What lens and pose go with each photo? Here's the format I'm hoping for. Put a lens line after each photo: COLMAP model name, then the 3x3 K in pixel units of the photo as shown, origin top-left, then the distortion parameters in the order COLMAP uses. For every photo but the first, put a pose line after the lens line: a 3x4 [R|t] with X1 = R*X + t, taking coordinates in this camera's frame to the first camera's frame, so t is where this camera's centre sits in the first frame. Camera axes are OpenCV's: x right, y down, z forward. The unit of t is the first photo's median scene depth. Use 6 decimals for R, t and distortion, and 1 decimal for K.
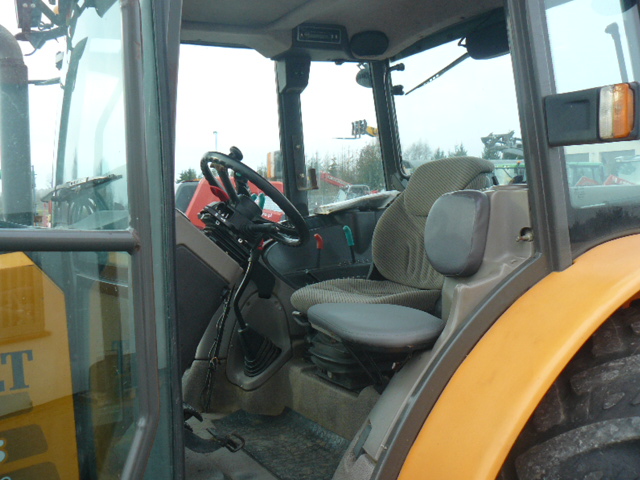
lens RADIAL K [[694.7, 0, 312.2], [0, 694.7, 227.0], [0, 0, 1]] dist [-0.199040, 0.241487]
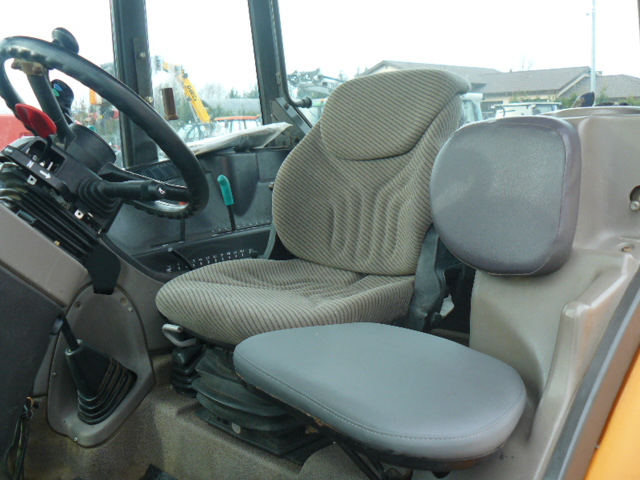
lens RADIAL K [[694.7, 0, 312.2], [0, 694.7, 227.0], [0, 0, 1]] dist [-0.199040, 0.241487]
pose [[0.956409, -0.036176, 0.289780, -0.069392], [0.010973, 0.996048, 0.088132, -0.010726], [-0.291823, -0.081111, 0.953027, 0.383629]]
